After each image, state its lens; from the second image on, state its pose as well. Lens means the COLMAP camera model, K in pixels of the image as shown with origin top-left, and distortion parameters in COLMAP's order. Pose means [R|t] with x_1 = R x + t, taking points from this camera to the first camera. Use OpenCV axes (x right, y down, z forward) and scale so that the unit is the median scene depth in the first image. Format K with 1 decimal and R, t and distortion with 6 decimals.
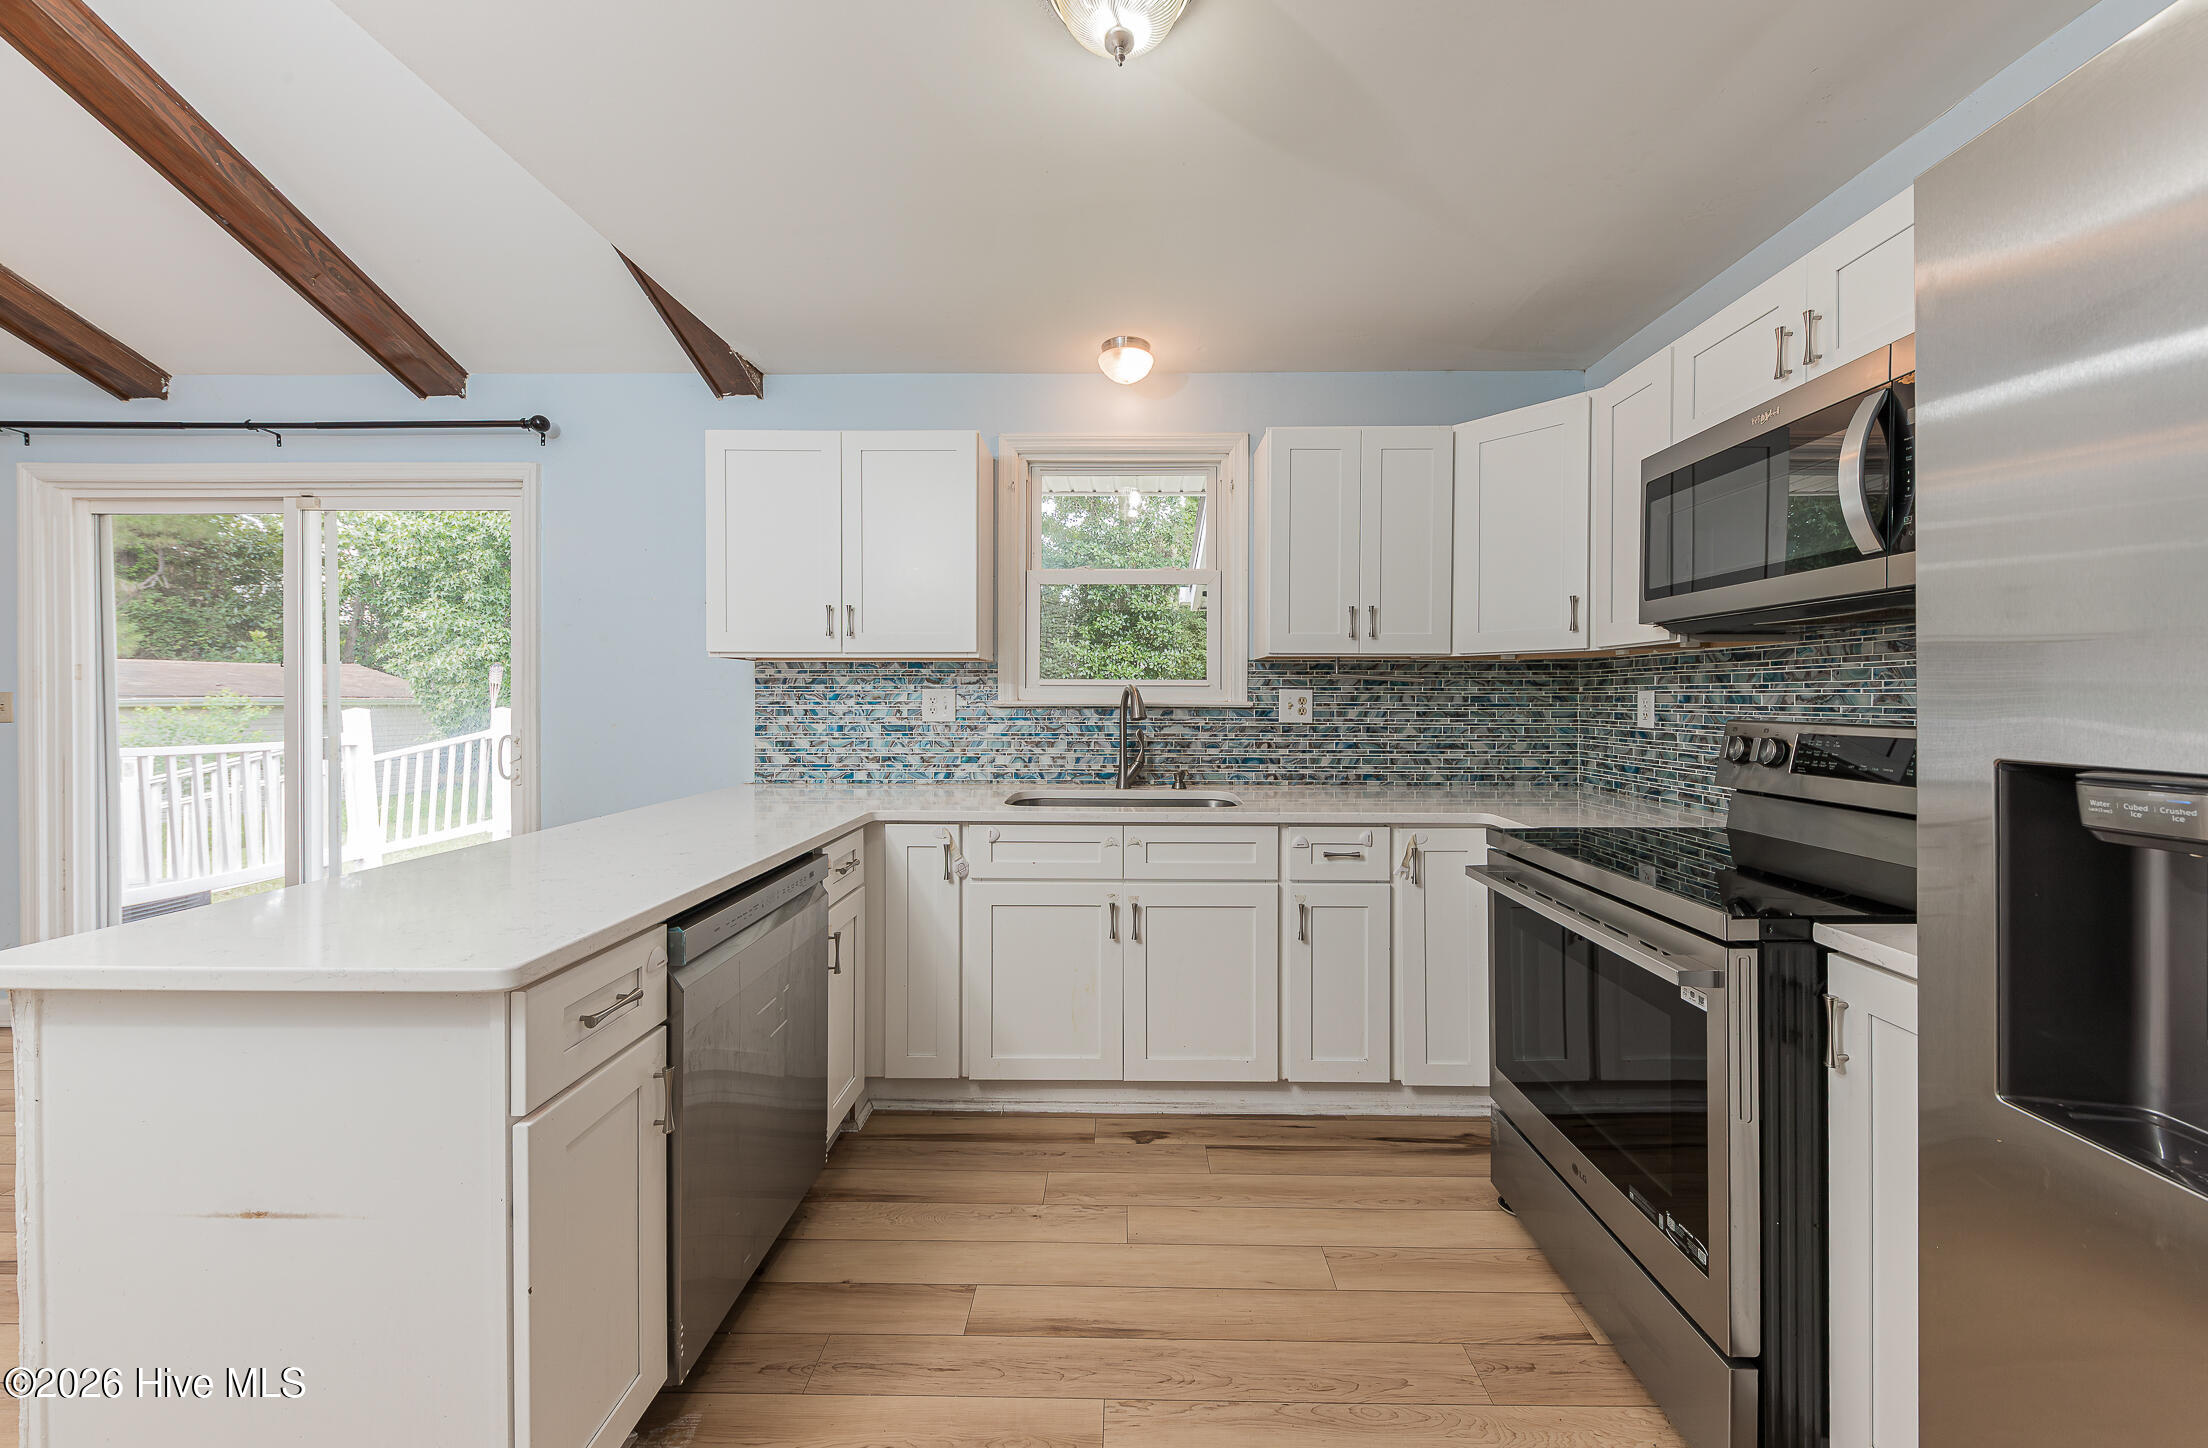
lens RADIAL K [[765.2, 0, 1134.1], [0, 765.2, 711.6], [0, 0, 1]] dist [0.005811, -0.001933]
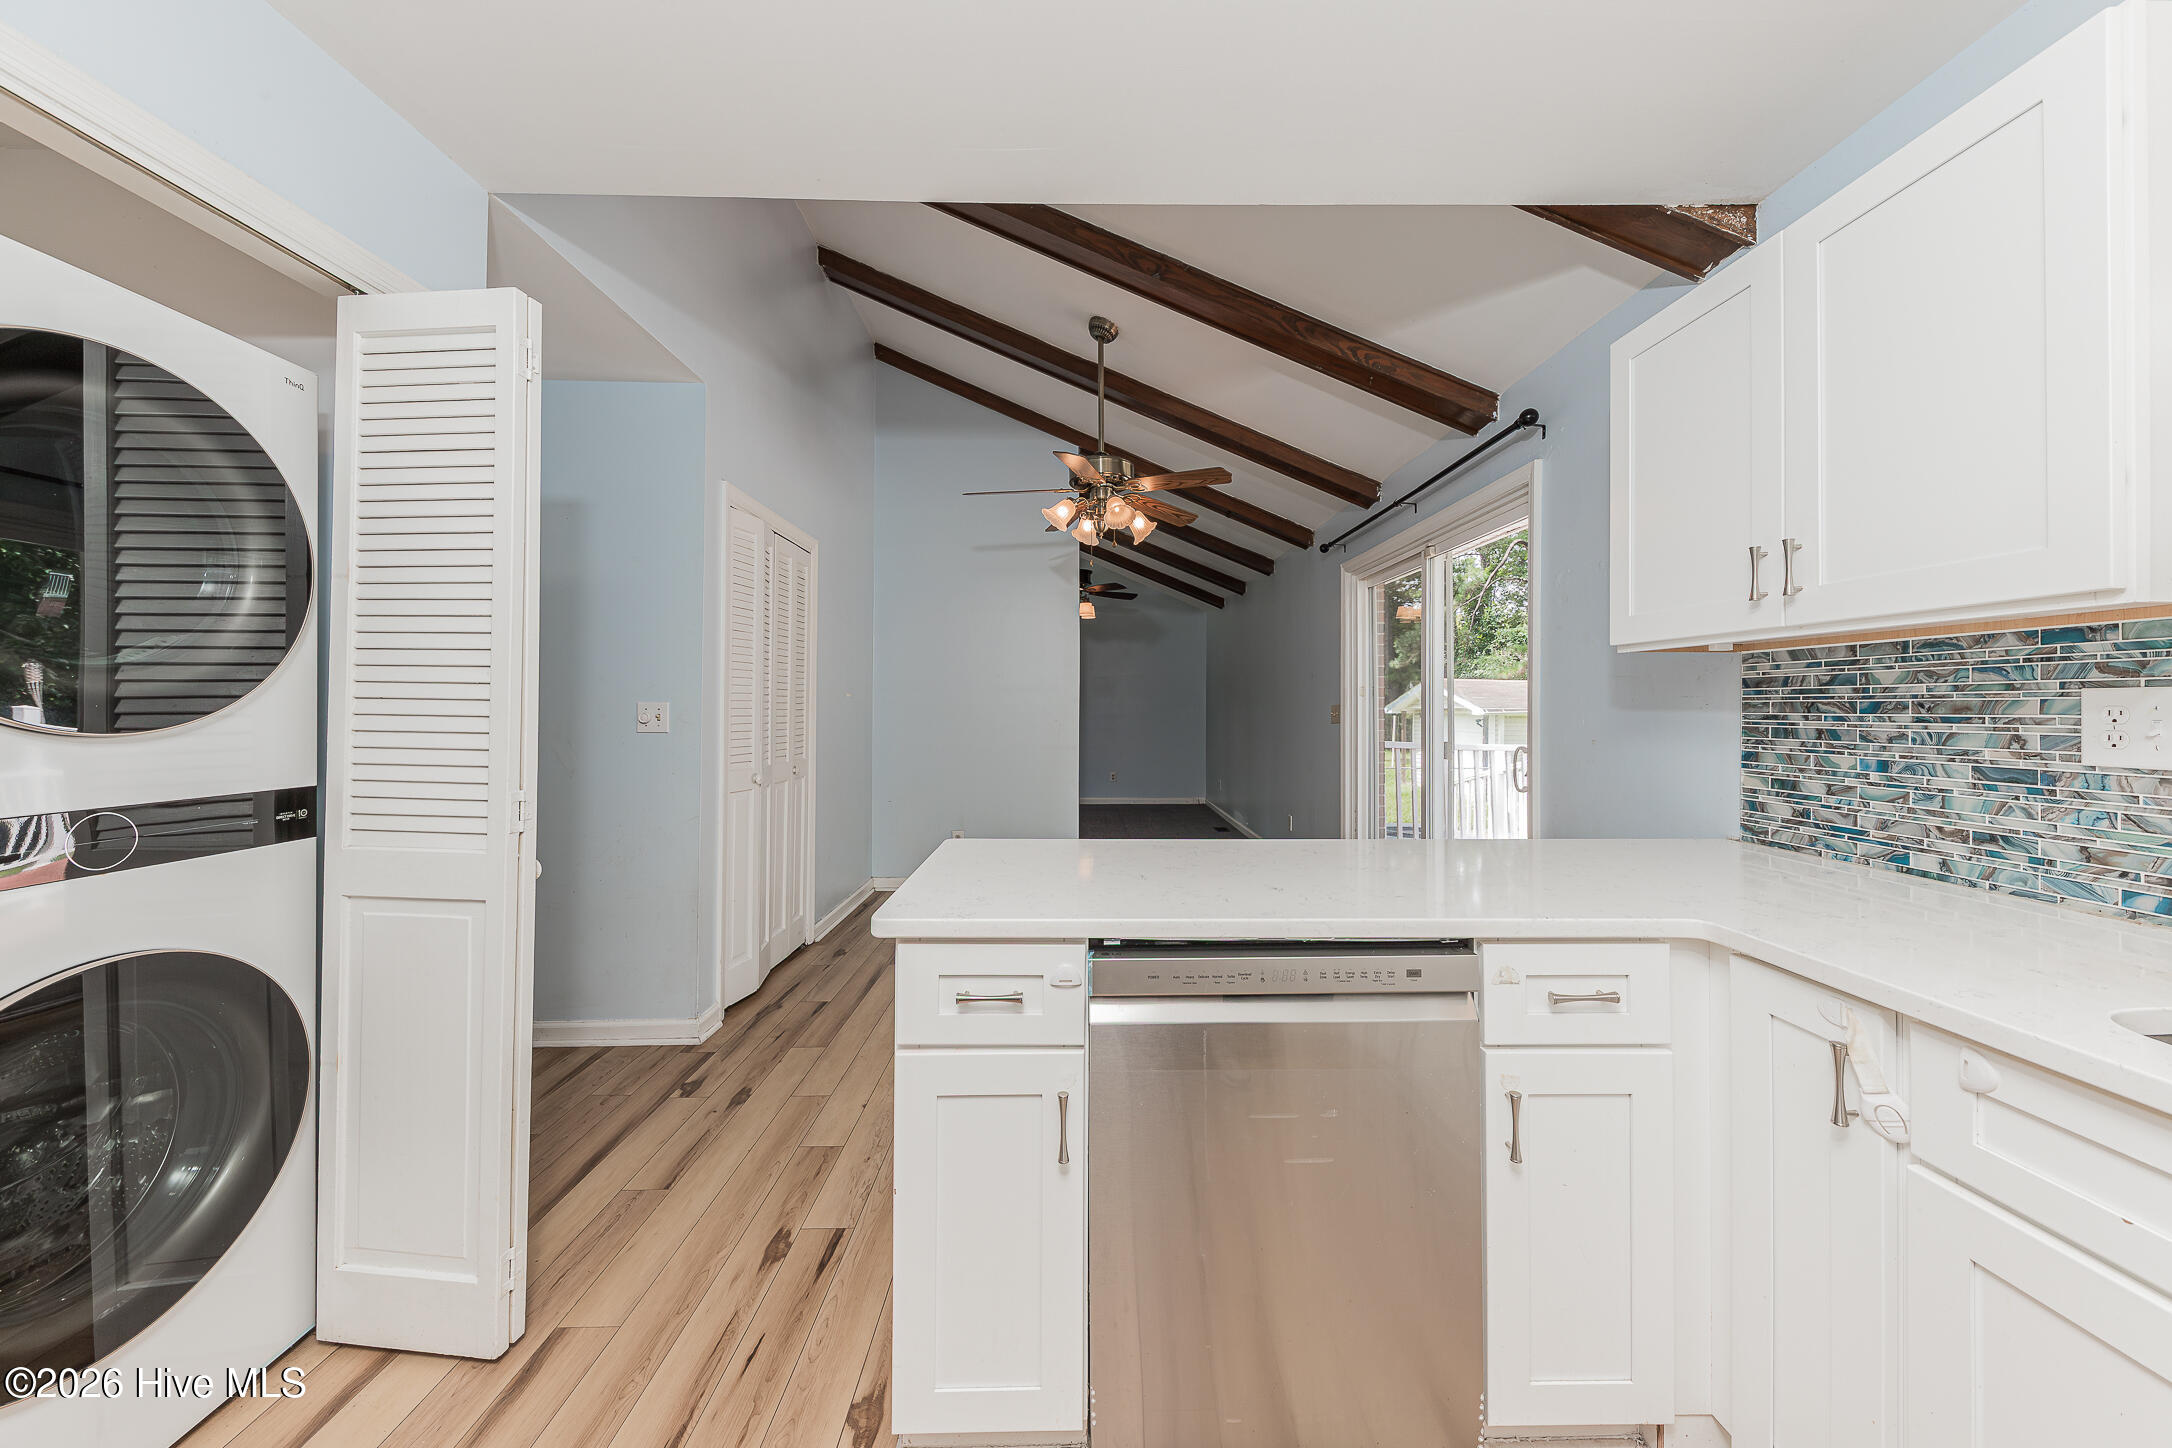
lens RADIAL K [[752.8, 0, 1072.8], [0, 752.8, 697.6], [0, 0, 1]] dist [0.005811, -0.001933]
pose [[0.007819, -0.013385, -0.999880, 0.141655], [-0.025147, 0.999592, -0.013578, -0.004775], [0.999653, 0.025250, 0.007479, 0.429840]]
